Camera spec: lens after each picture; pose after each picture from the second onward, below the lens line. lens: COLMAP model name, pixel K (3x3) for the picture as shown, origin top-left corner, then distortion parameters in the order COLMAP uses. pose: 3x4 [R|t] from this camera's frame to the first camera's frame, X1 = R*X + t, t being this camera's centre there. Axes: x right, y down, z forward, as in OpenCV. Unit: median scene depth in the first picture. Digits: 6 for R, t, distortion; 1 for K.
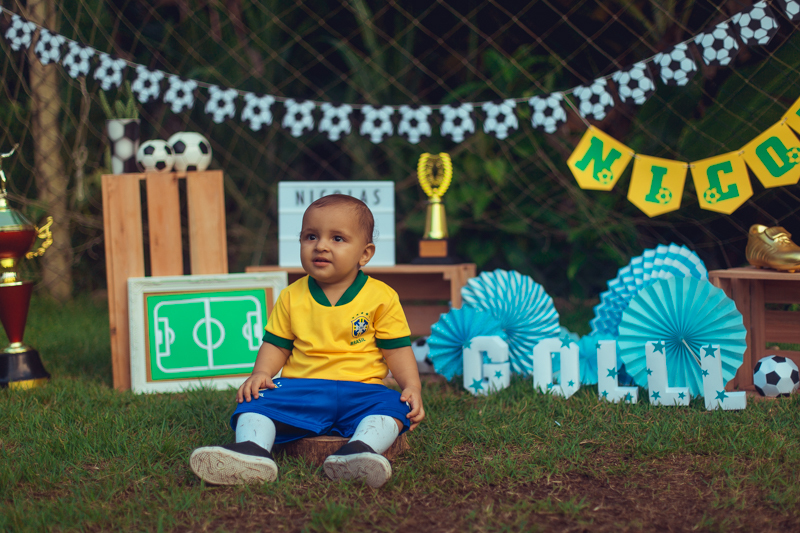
lens RADIAL K [[1160.2, 0, 407.9], [0, 1160.2, 288.1], [0, 0, 1]] dist [-0.004247, 0.000000]
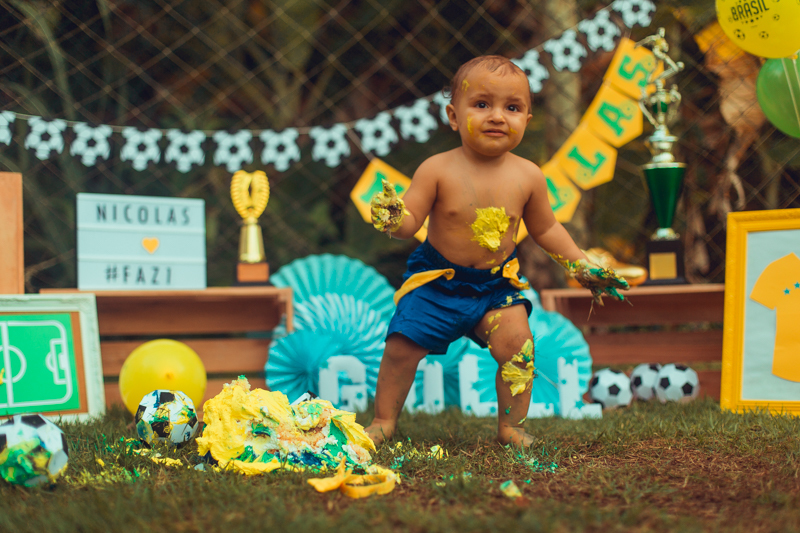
lens RADIAL K [[1160.2, 0, 402.6], [0, 1160.2, 268.4], [0, 0, 1]] dist [-0.004247, 0.000000]
pose [[0.898665, 0.023124, 0.438025, -0.258527], [0.033353, 0.992116, -0.120803, 0.073926], [-0.437365, 0.123171, 0.890809, 0.121643]]
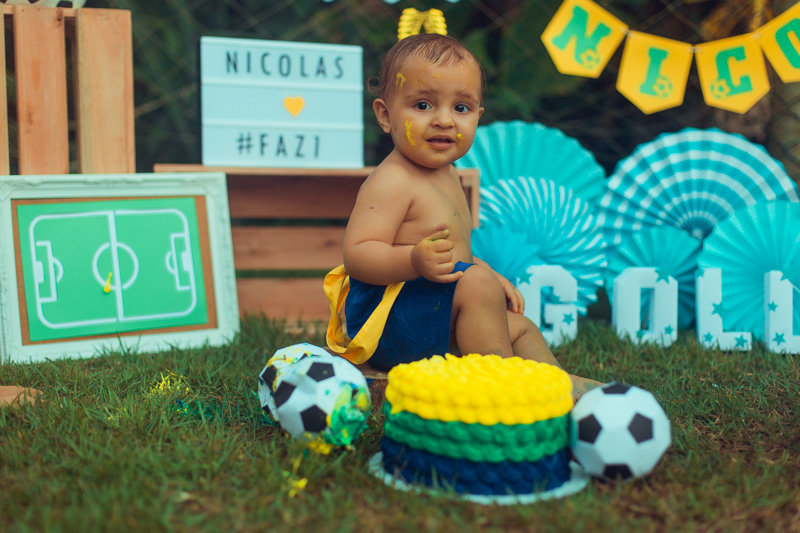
lens RADIAL K [[1264.1, 0, 412.5], [0, 1264.1, 258.1], [0, 0, 1]] dist [0.008349, 0.000000]
pose [[0.928137, -0.004268, 0.372215, -0.255390], [-0.004798, 0.999714, 0.023427, 0.016449], [-0.372209, -0.023529, 0.927851, 0.272397]]
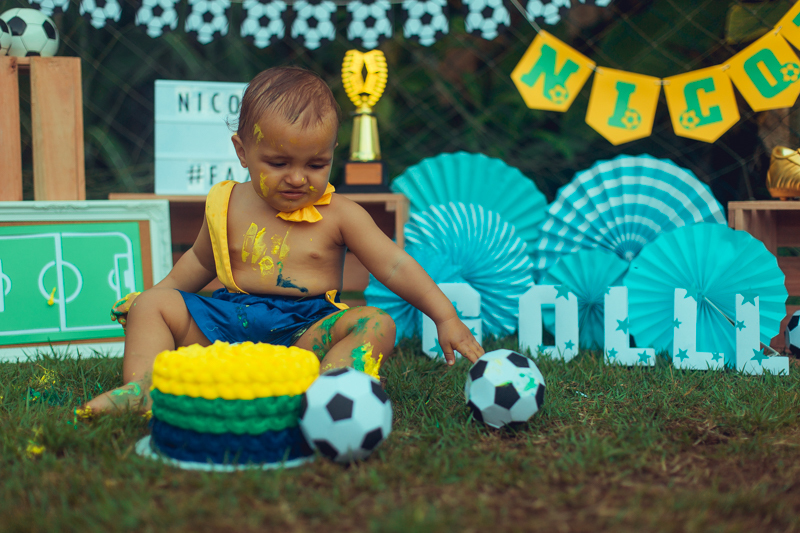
lens RADIAL K [[1246.1, 0, 394.2], [0, 1246.1, 253.3], [0, 0, 1]] dist [-0.003260, 0.000000]
pose [[0.981320, 0.009490, 0.192151, -0.107506], [-0.003414, 0.999484, -0.031930, 0.041704], [-0.192355, 0.030677, 0.980846, 0.187437]]
